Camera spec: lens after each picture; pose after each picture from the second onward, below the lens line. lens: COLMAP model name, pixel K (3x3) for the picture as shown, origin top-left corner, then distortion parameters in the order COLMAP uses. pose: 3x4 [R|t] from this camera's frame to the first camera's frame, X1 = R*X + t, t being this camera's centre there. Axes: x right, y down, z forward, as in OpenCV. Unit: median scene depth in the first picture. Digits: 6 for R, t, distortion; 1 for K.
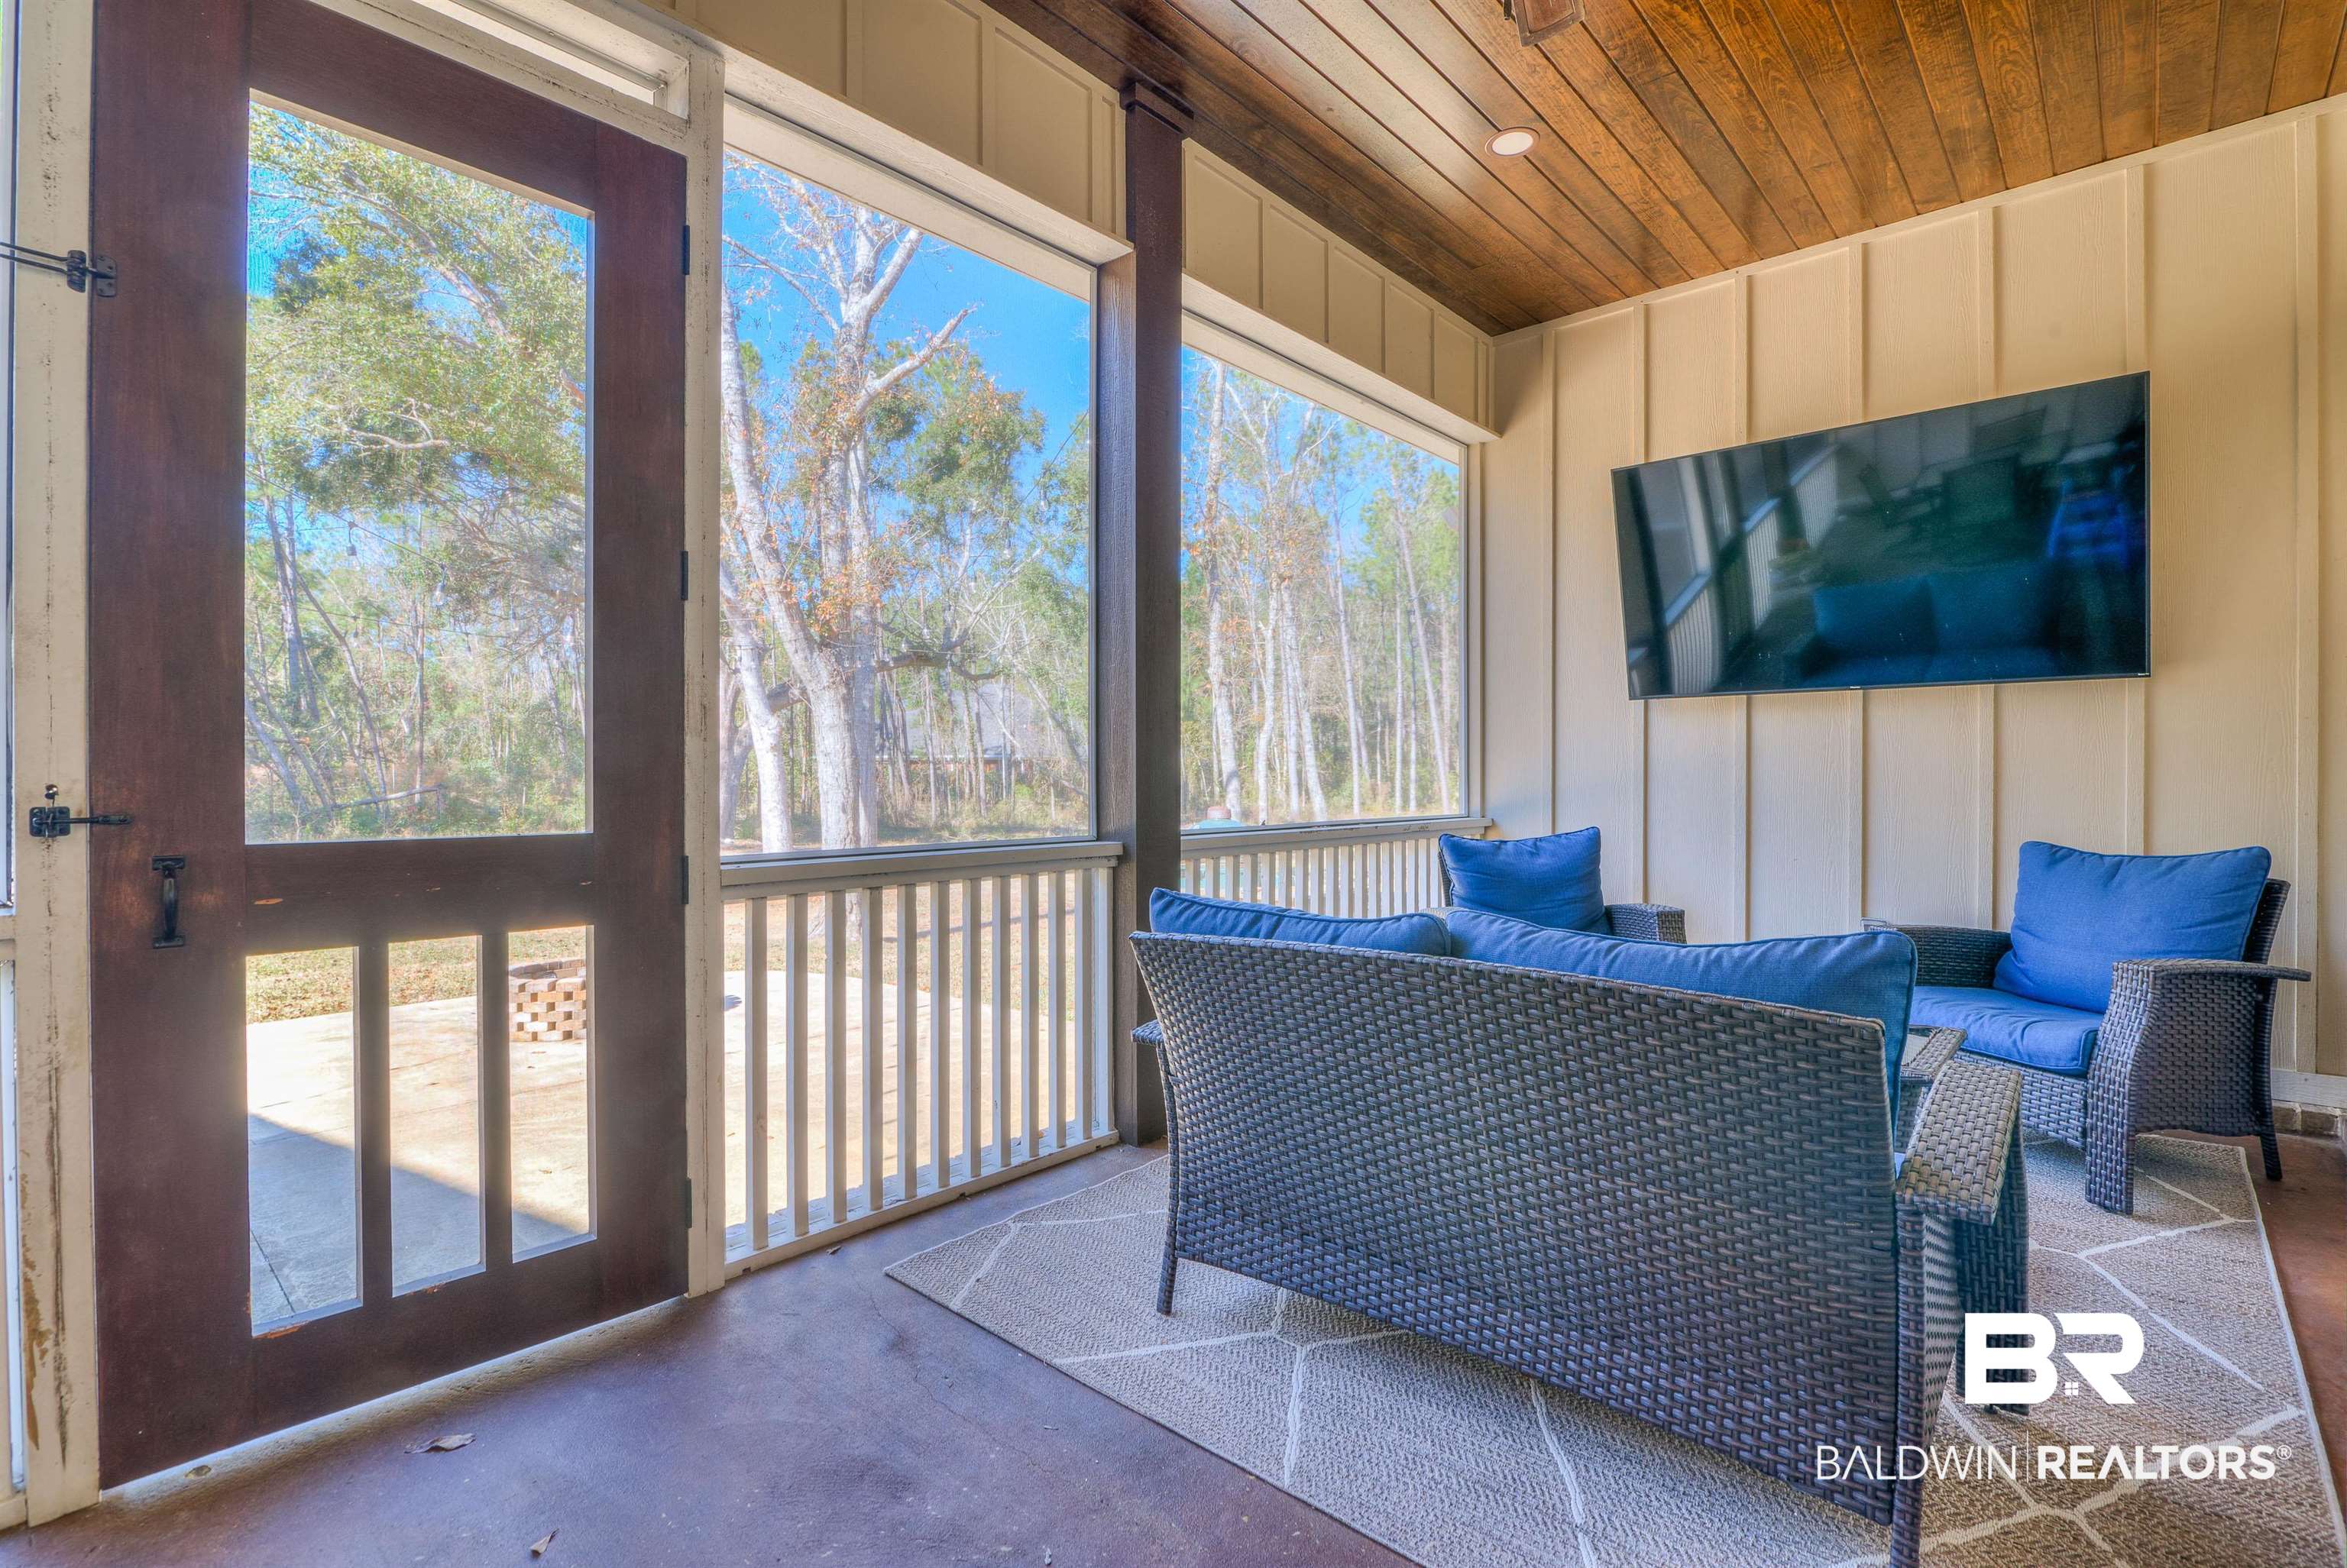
lens RADIAL K [[1076.4, 0, 1175.9], [0, 1076.4, 810.2], [0, 0, 1]] dist [-0.015677, 0.000589]
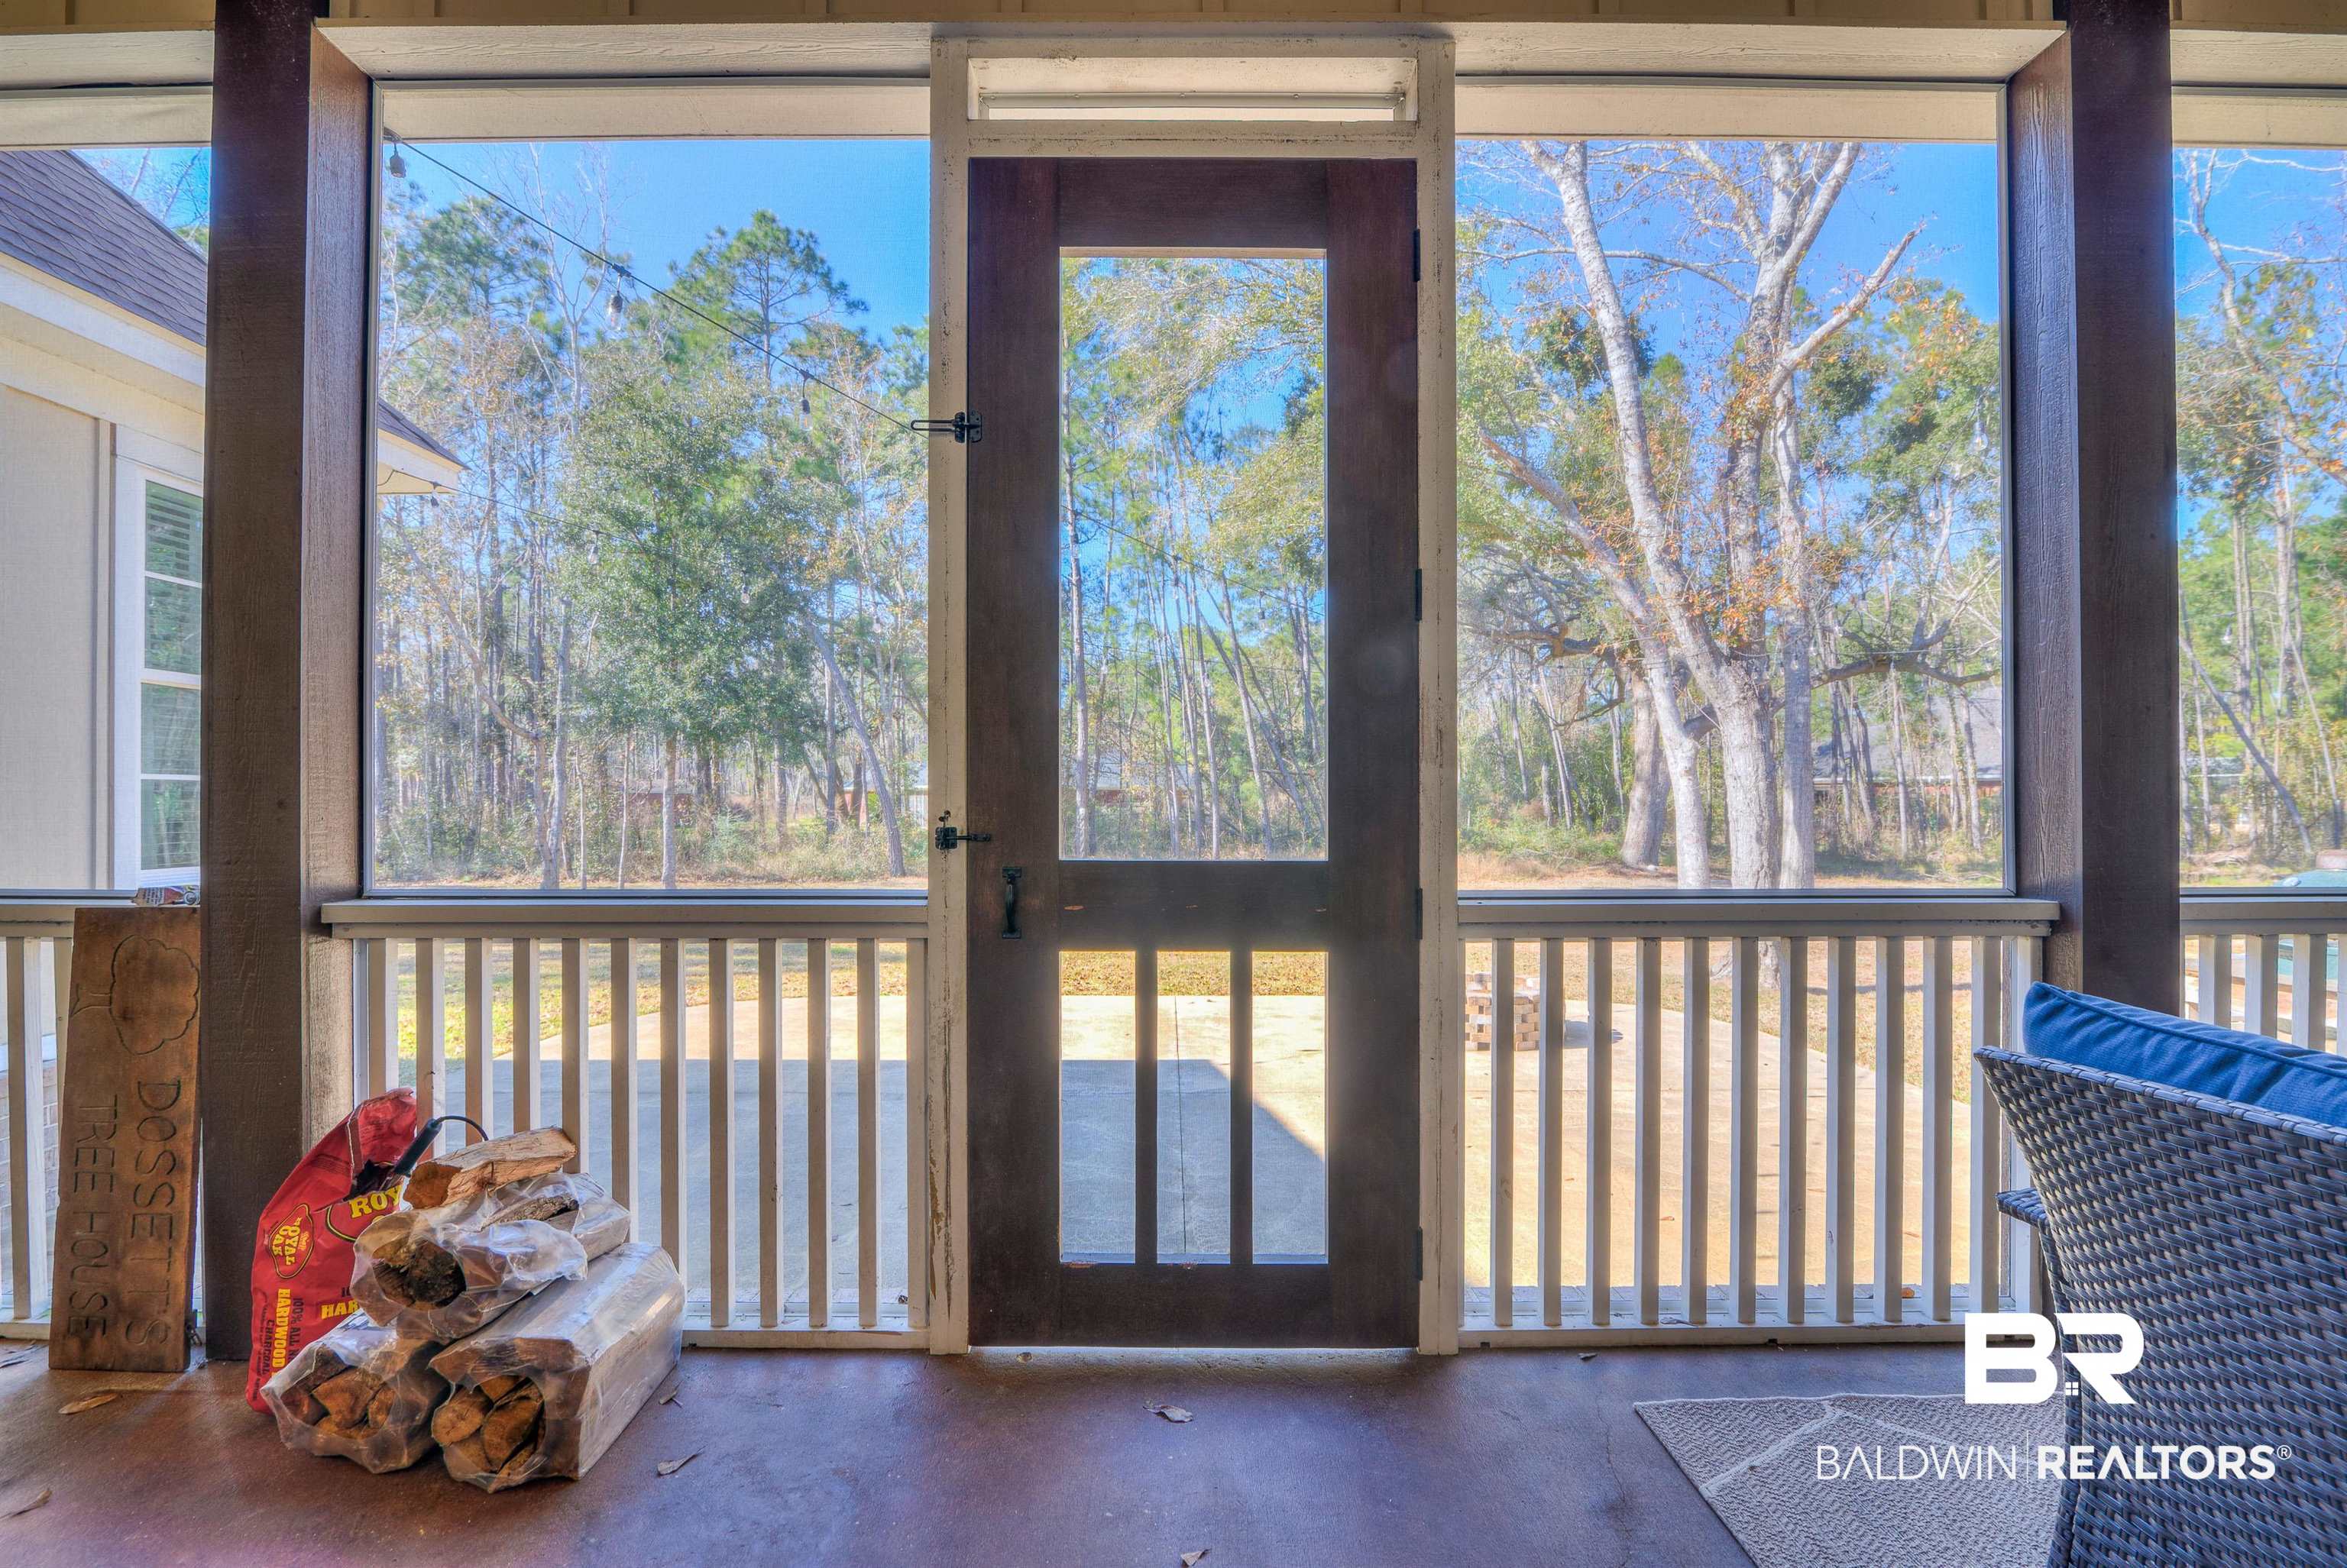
lens RADIAL K [[1076.4, 0, 1175.9], [0, 1076.4, 810.2], [0, 0, 1]] dist [-0.015677, 0.000589]
pose [[0.675378, 0.006401, -0.737444, 0.074584], [-0.023329, 0.999647, -0.012688, -0.007003], [0.737103, 0.025773, 0.675289, 0.142364]]
